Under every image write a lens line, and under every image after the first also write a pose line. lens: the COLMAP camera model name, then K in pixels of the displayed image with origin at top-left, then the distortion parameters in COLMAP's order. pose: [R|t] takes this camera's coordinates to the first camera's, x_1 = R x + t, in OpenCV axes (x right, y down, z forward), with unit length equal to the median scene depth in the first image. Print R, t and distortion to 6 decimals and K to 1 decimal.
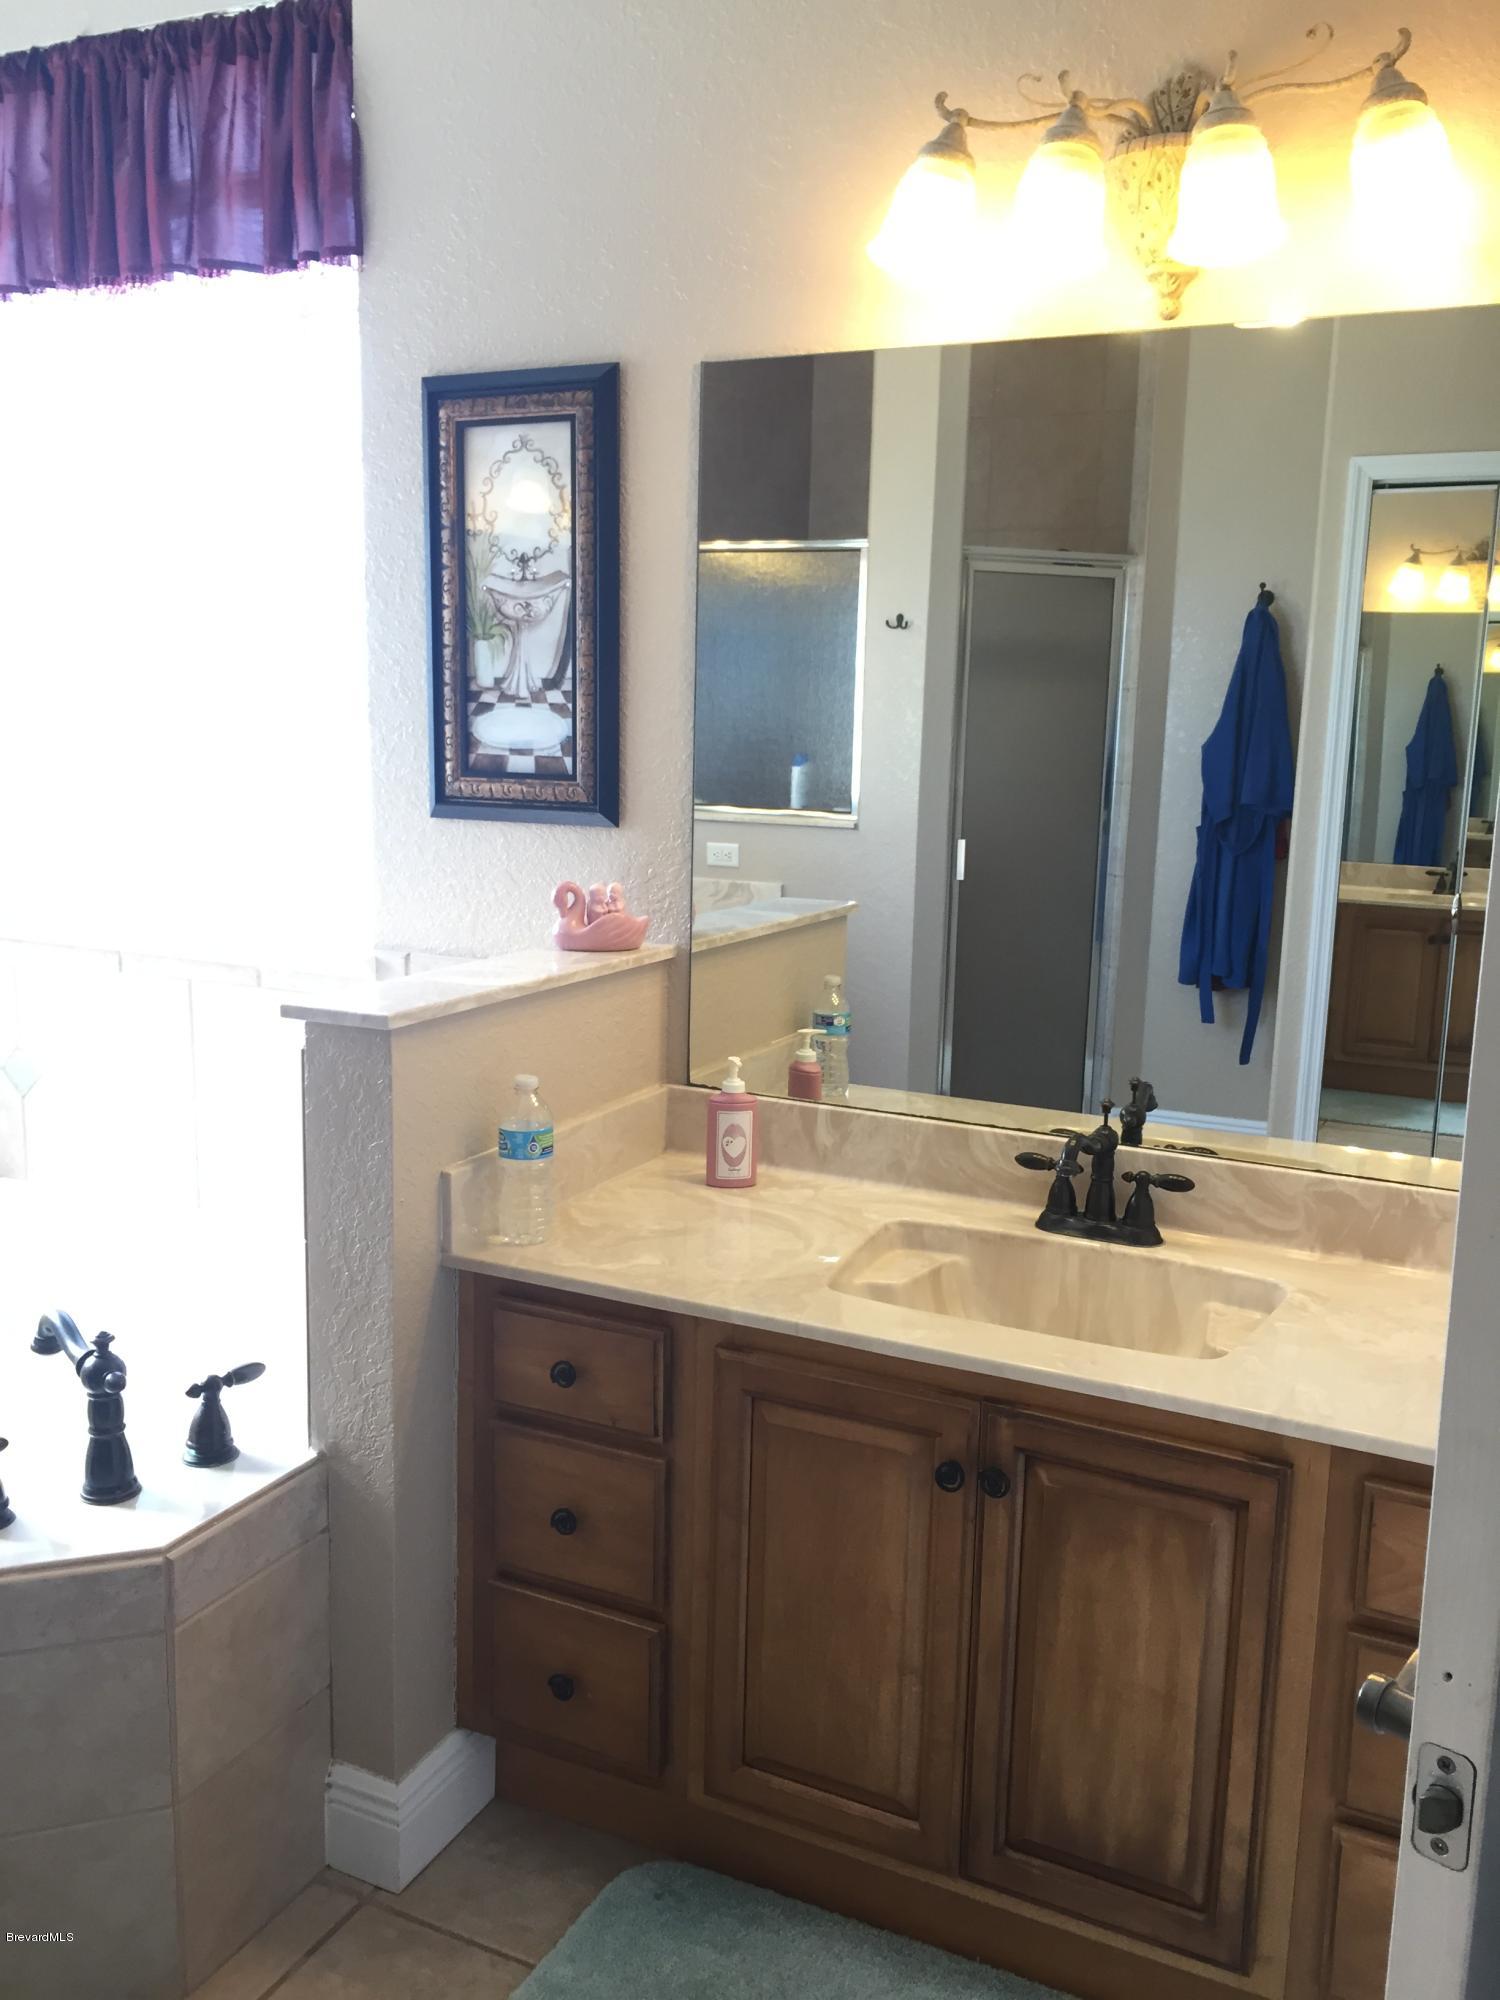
lens RADIAL K [[1697.7, 0, 752.7], [0, 1697.7, 1017.6], [0, 0, 1]] dist [0.060018, -0.081488]
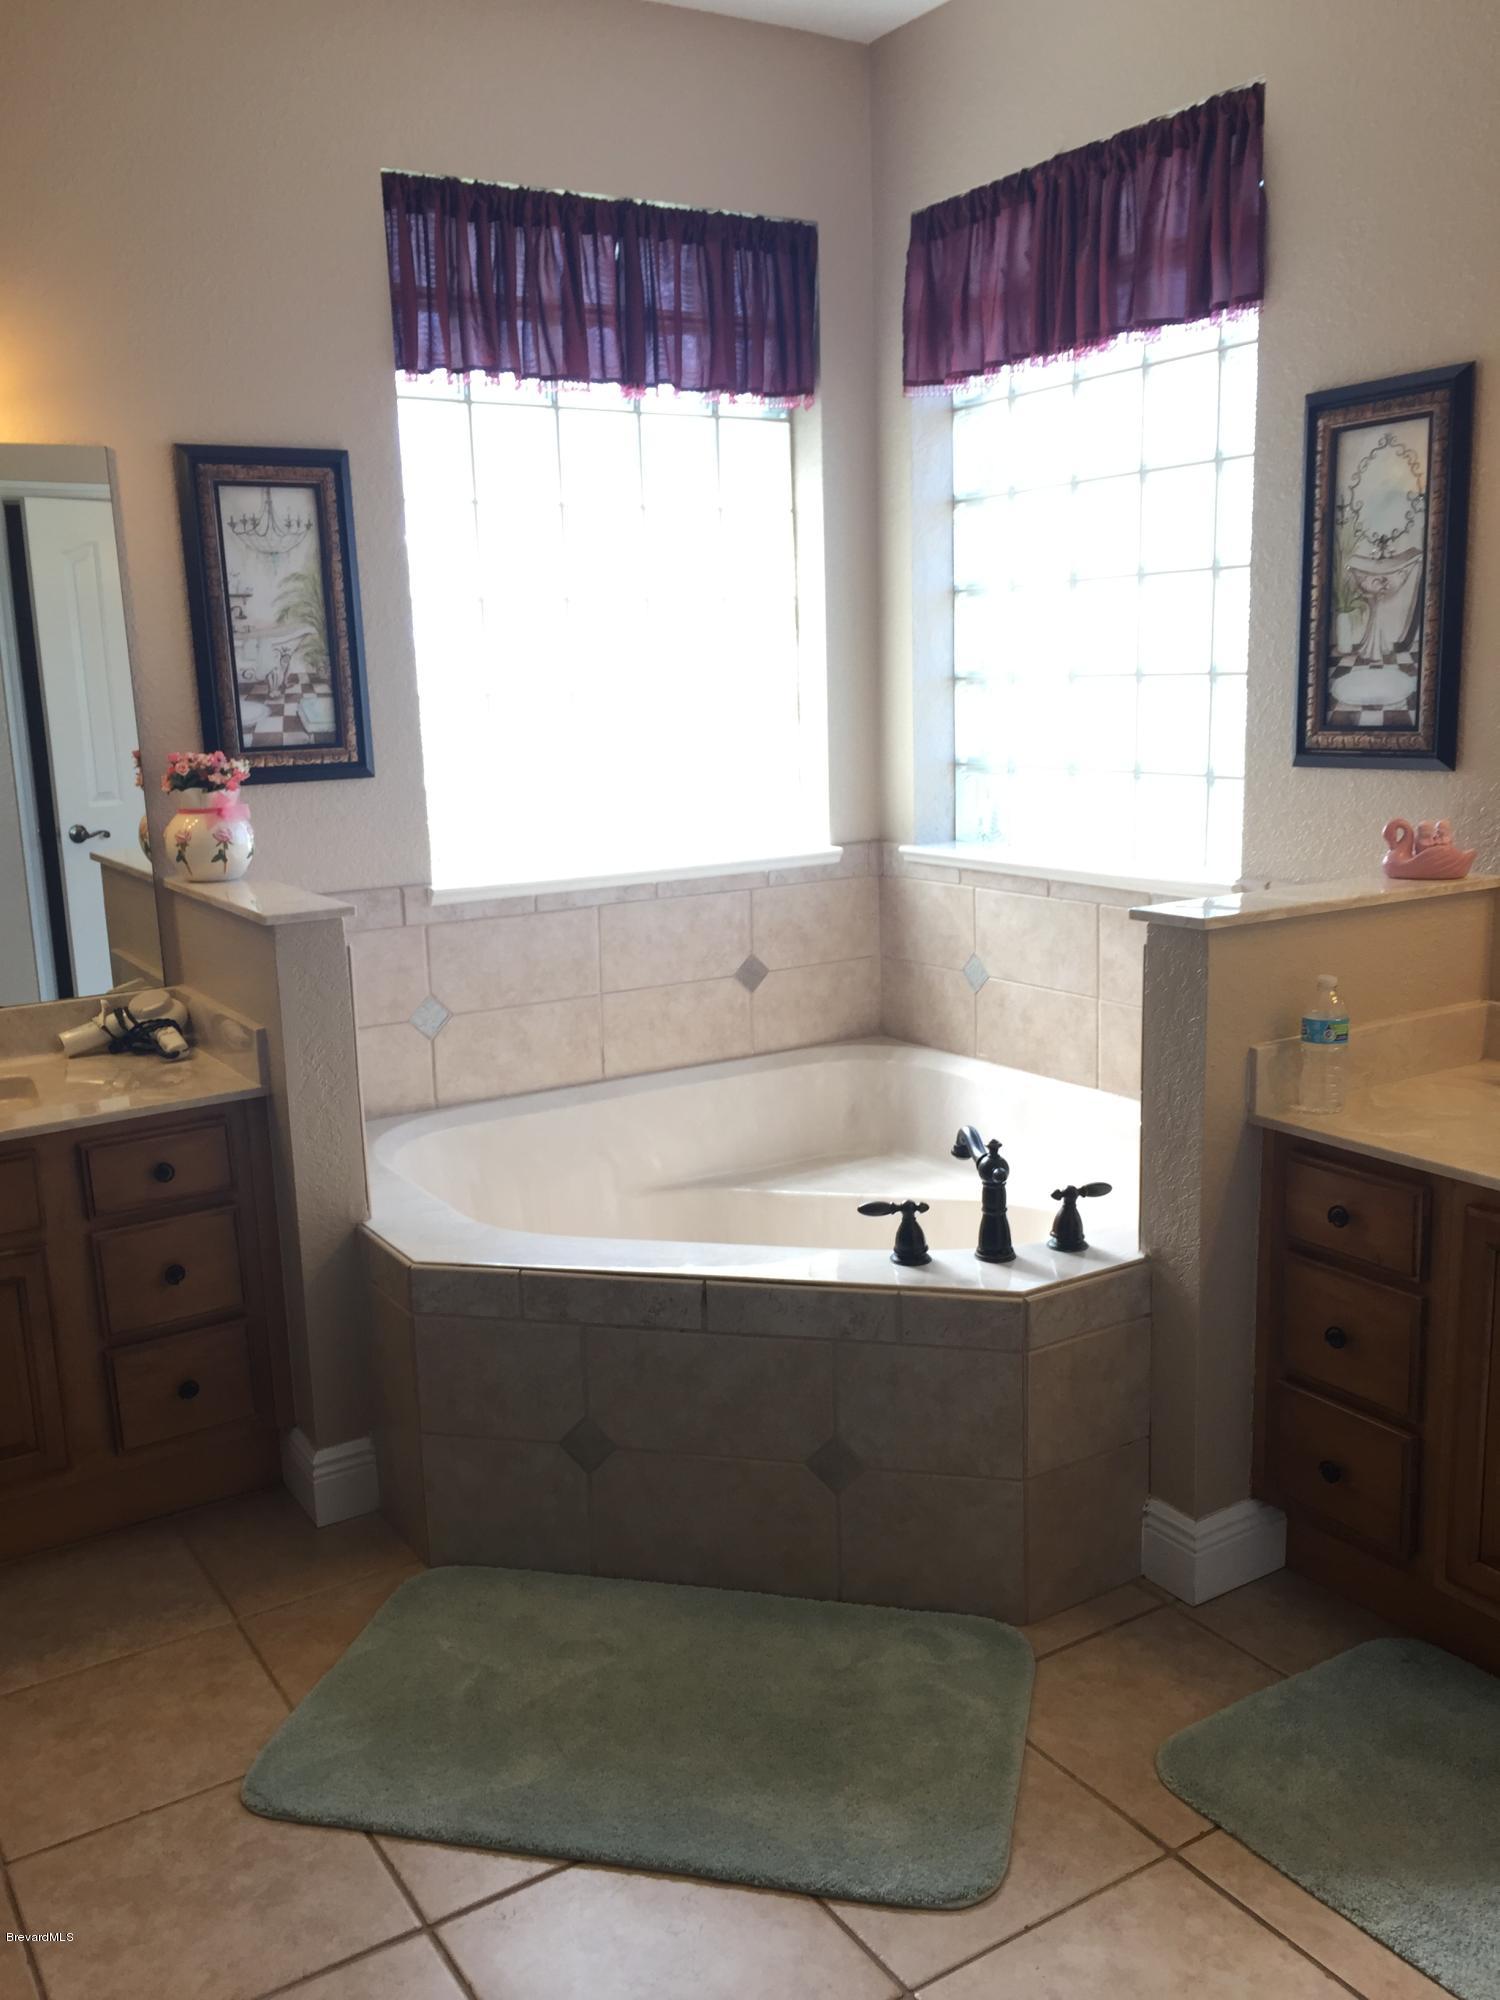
lens RADIAL K [[1697.7, 0, 743.4], [0, 1697.7, 1001.4], [0, 0, 1]] dist [0.060018, -0.081488]
pose [[0.840176, 0.053174, -0.539700, 0.156084], [-0.045305, 0.998585, 0.027858, 0.032992], [0.540418, 0.001045, 0.841396, -0.228197]]
